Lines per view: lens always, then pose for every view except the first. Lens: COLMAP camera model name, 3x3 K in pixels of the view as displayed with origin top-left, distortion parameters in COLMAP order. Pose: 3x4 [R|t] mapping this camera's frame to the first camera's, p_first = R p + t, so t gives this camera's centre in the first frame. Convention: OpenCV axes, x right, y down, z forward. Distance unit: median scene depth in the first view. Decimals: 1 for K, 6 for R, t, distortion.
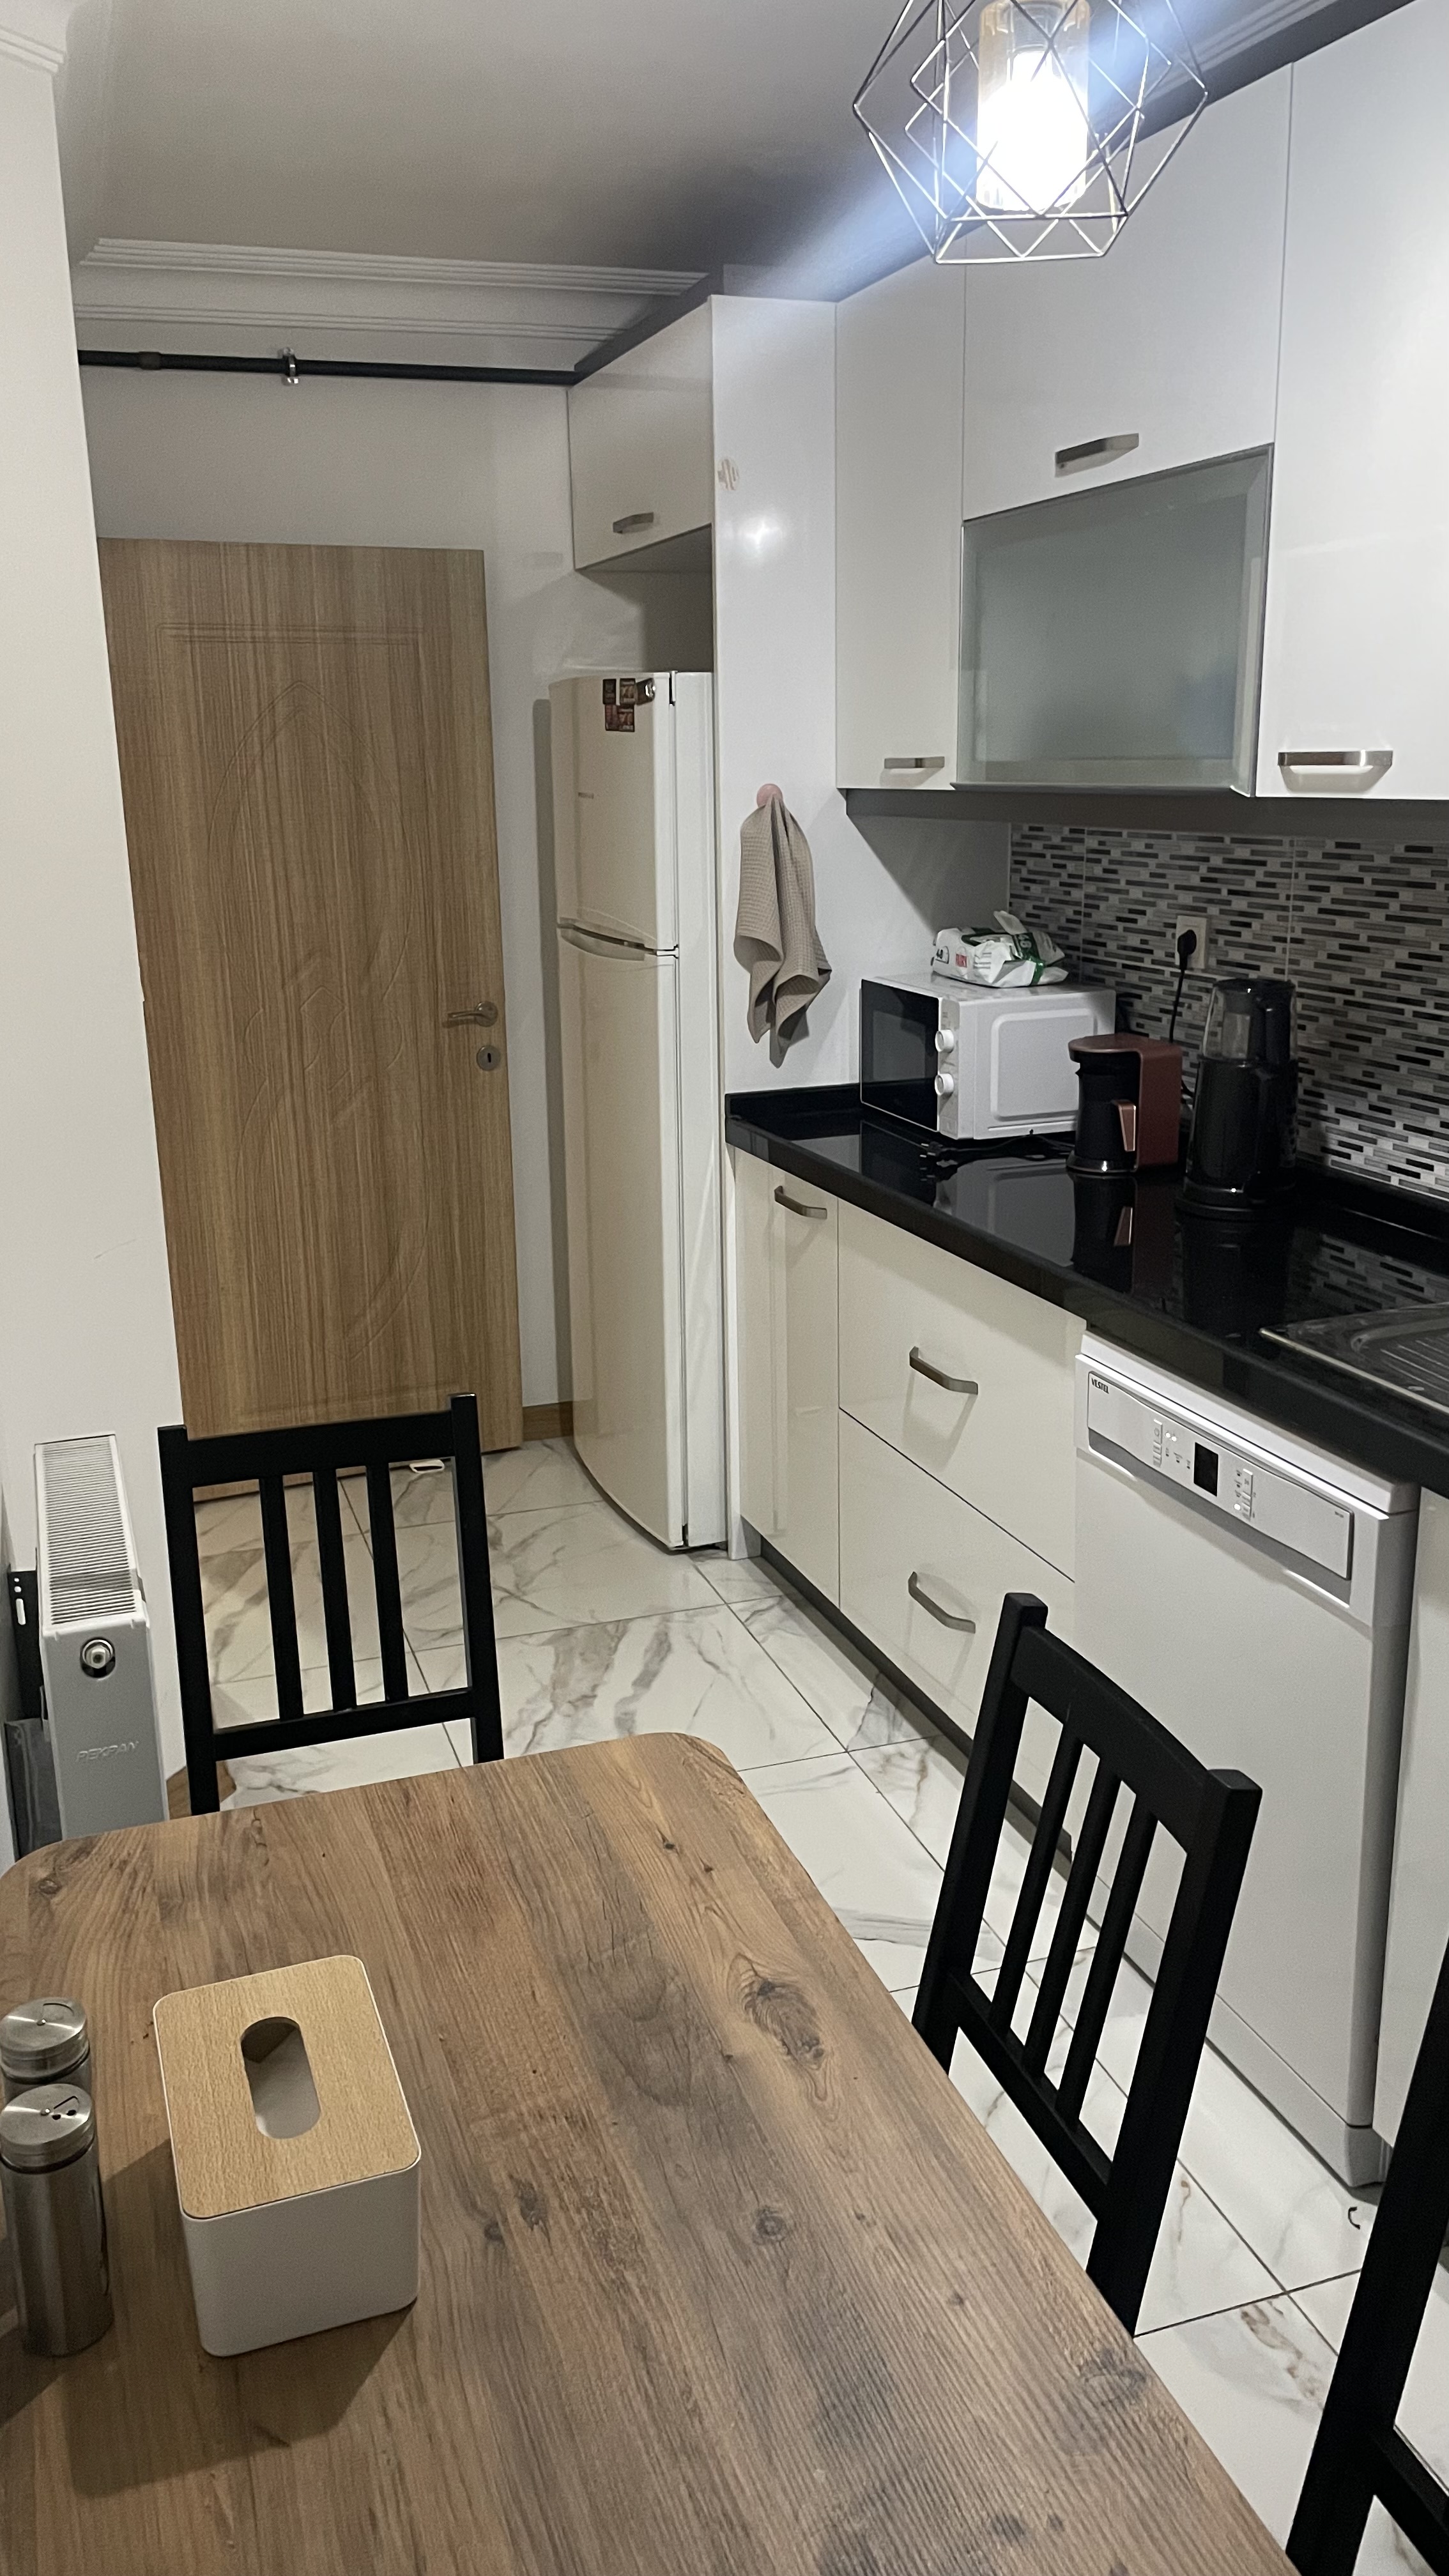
lens RADIAL K [[1960.5, 0, 719.0], [0, 1960.5, 1273.9], [0, 0, 1]] dist [0.104988, -0.142148]
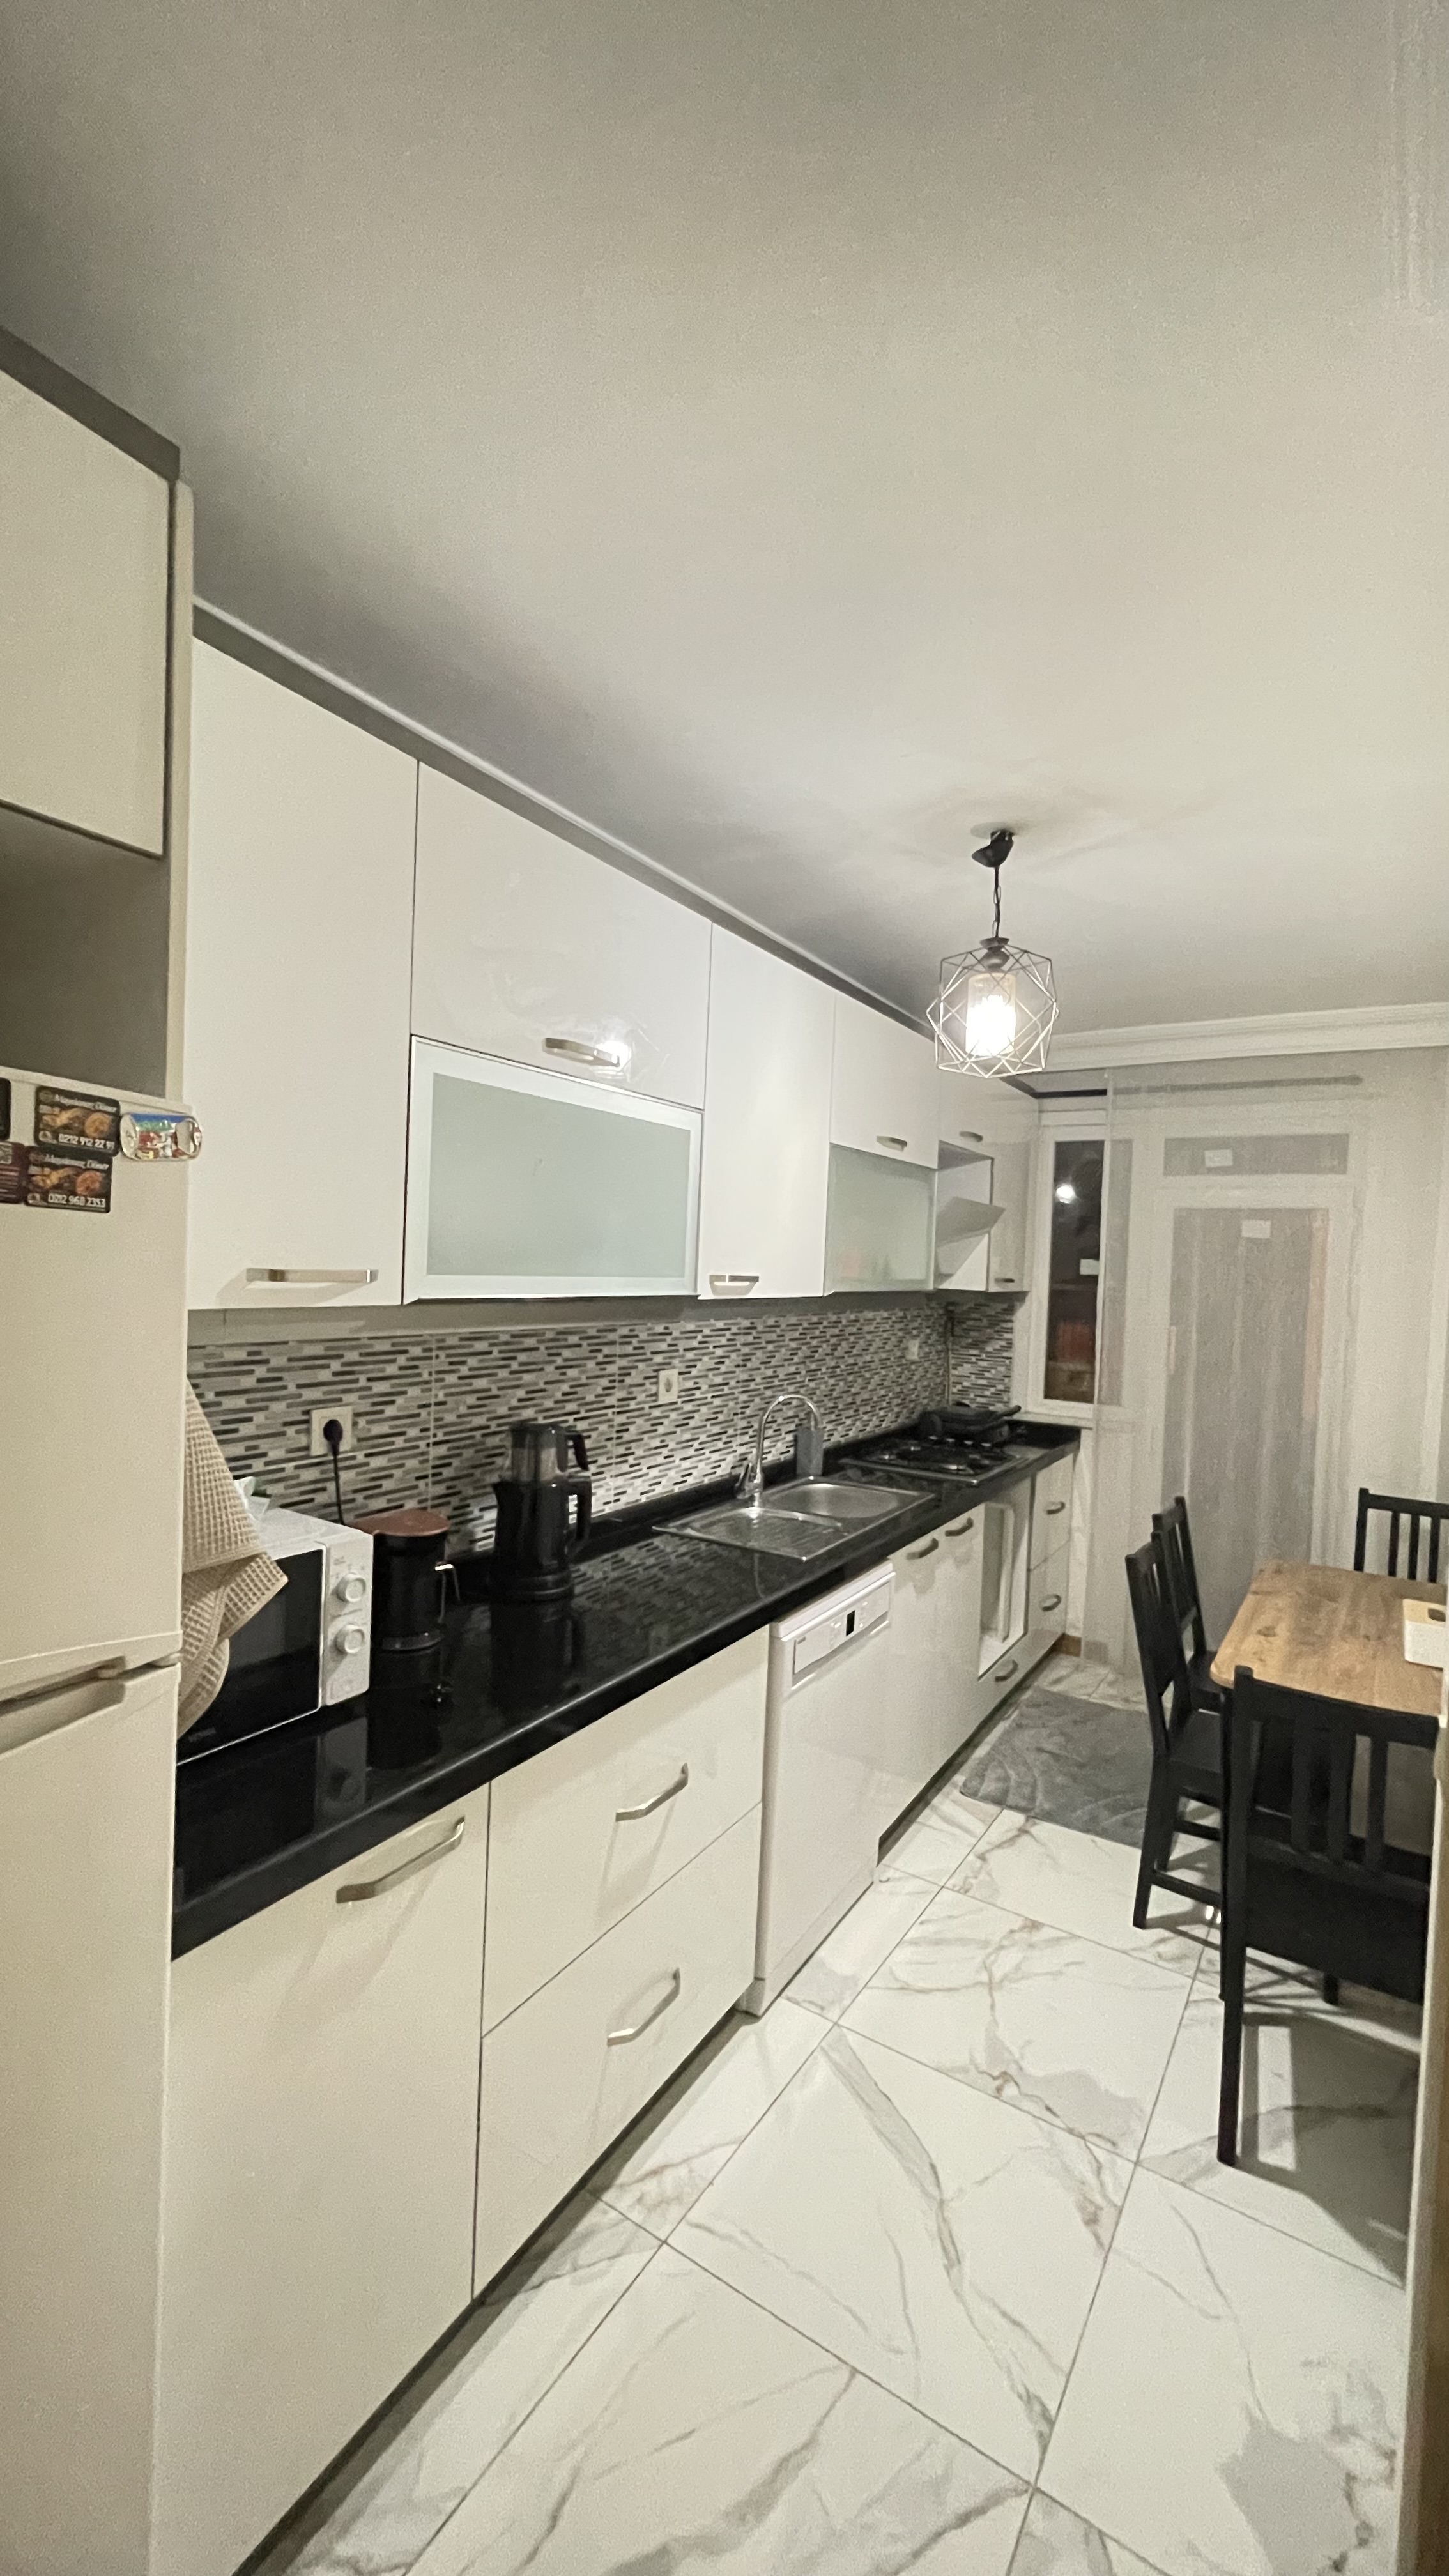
lens RADIAL K [[1040.2, 0, 730.3], [0, 1040.2, 1285.0], [0, 0, 1]] dist [-0.003245, -0.000413]
pose [[-0.617808, -0.021981, 0.786022, -0.390579], [0.177877, 0.969791, 0.166930, -0.337131], [-0.765946, 0.242946, -0.595235, 1.281707]]
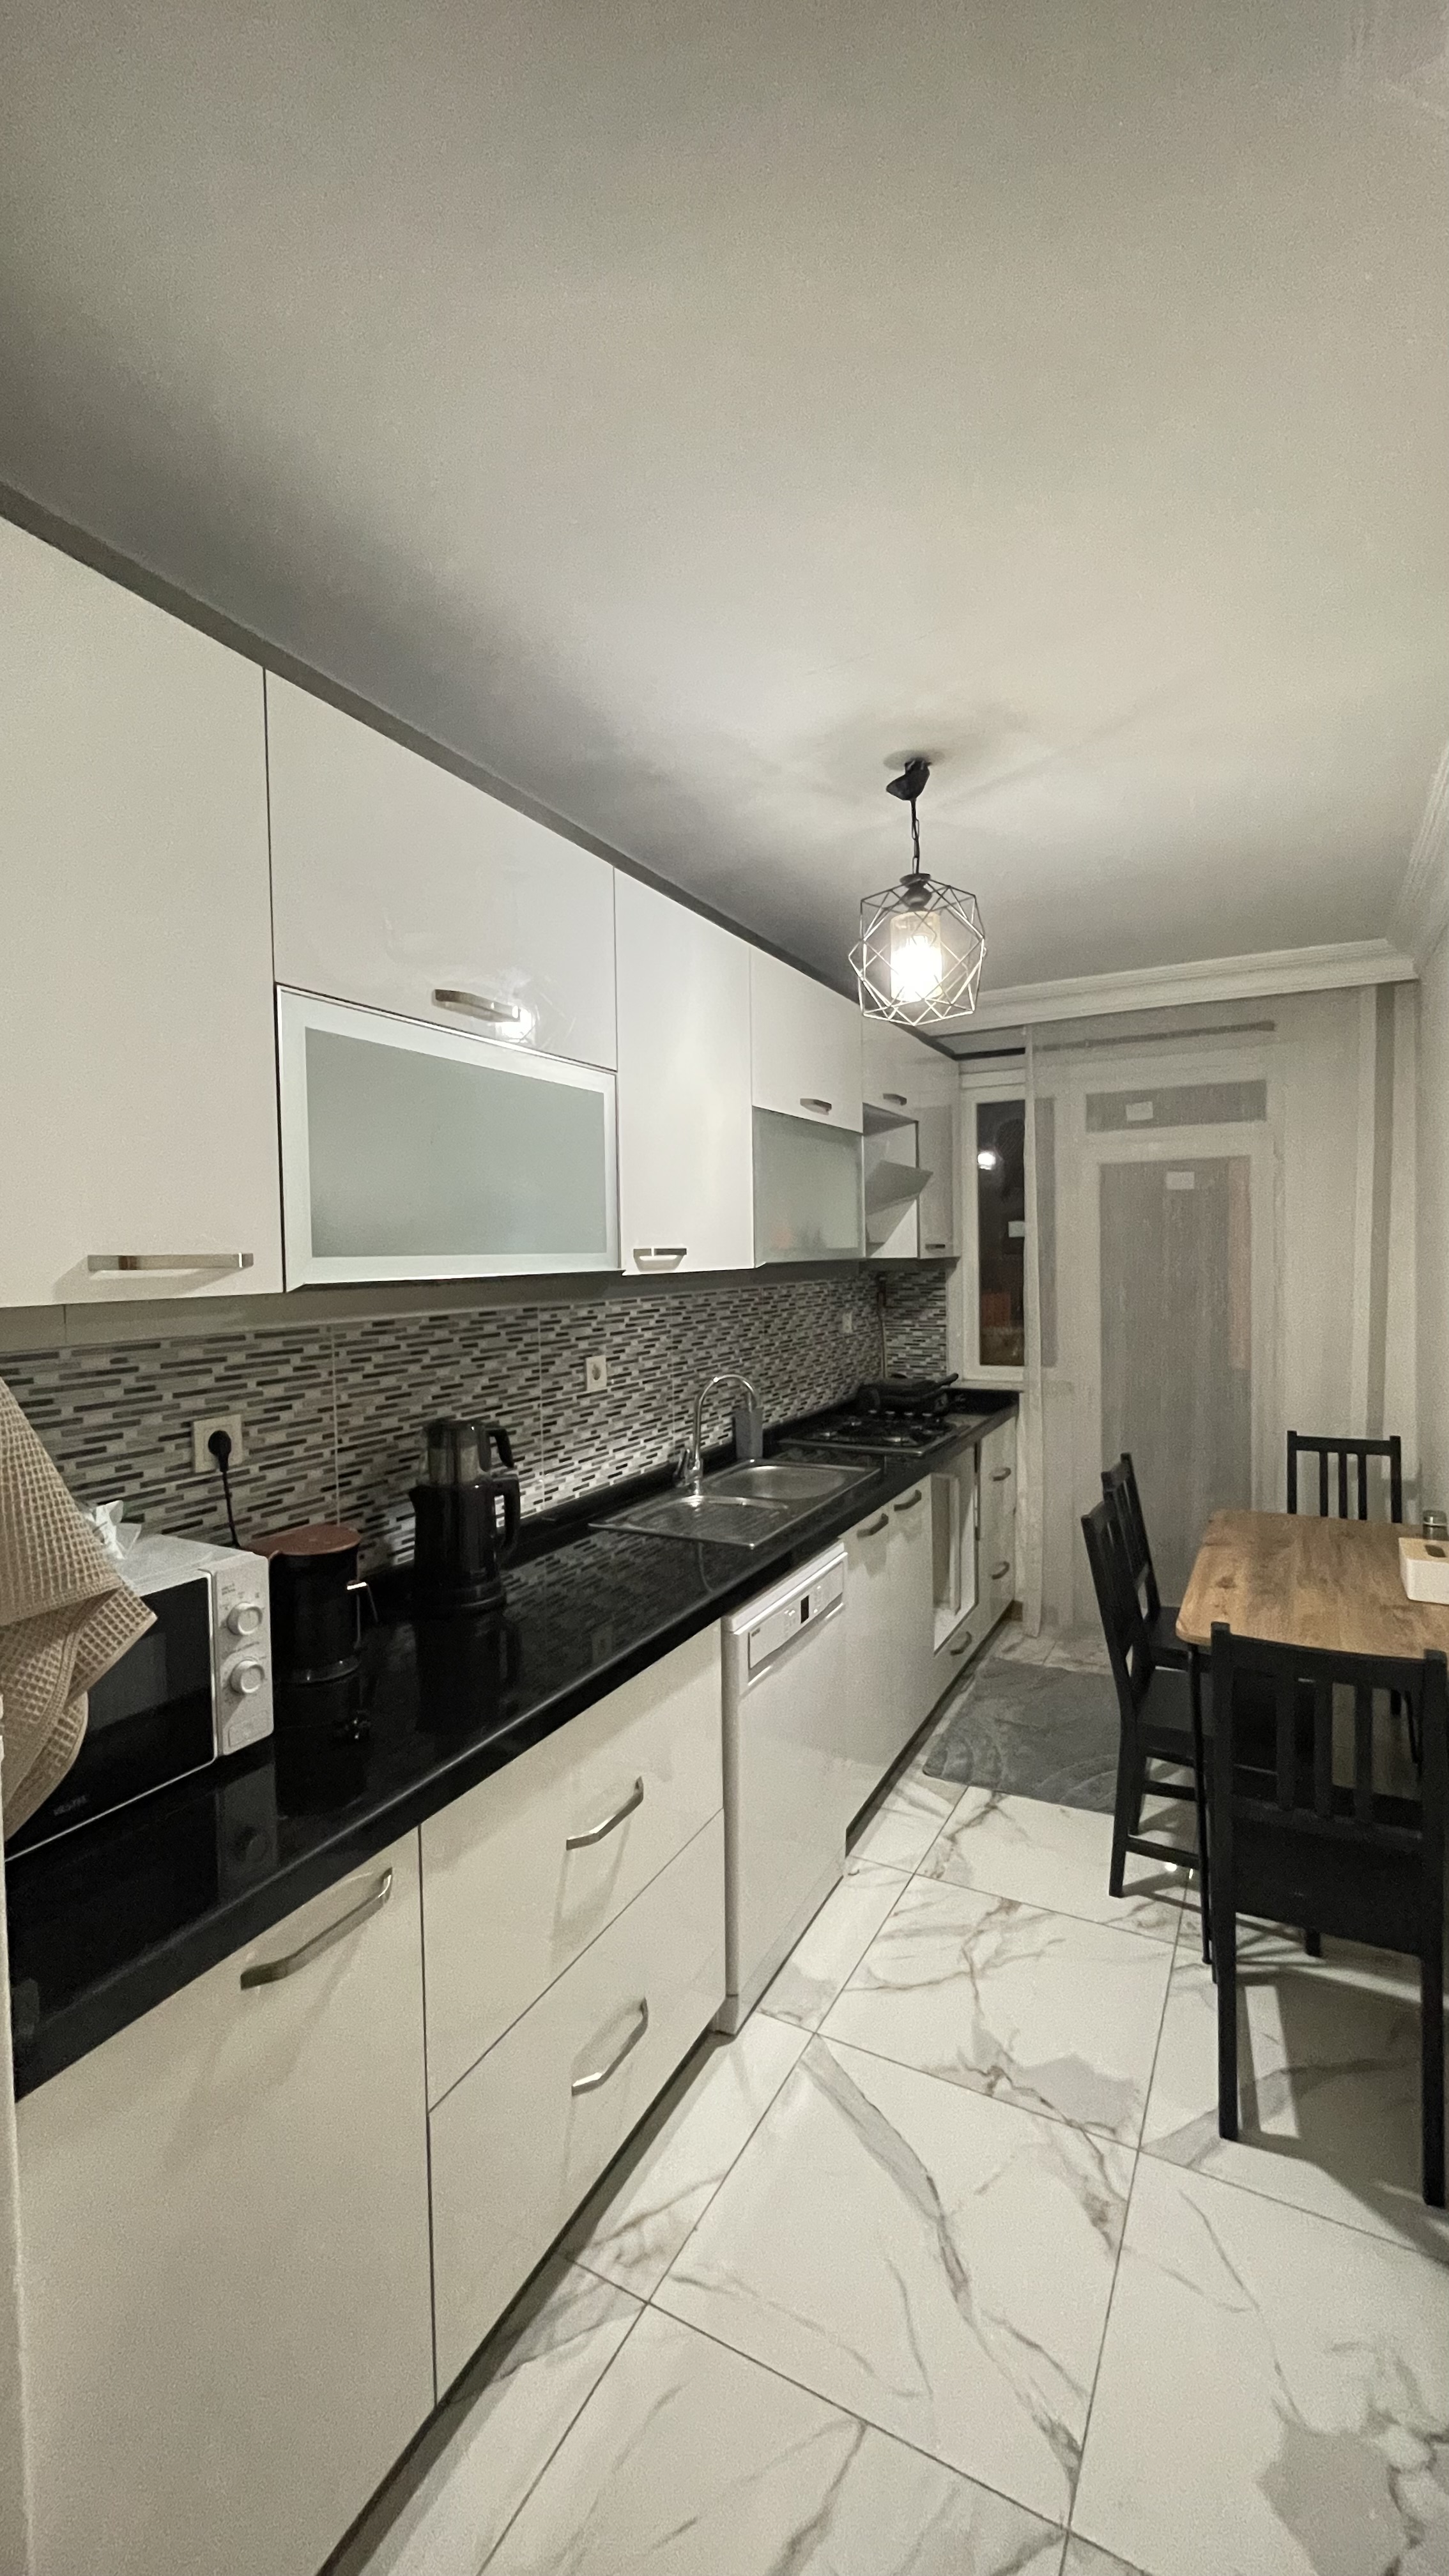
lens RADIAL K [[1040.2, 0, 730.3], [0, 1040.2, 1285.0], [0, 0, 1]] dist [-0.003245, -0.000413]
pose [[-0.674334, 0.009408, 0.738367, -0.347400], [0.221572, 0.956421, 0.190170, -0.315721], [-0.704400, 0.291840, -0.647031, 1.255849]]
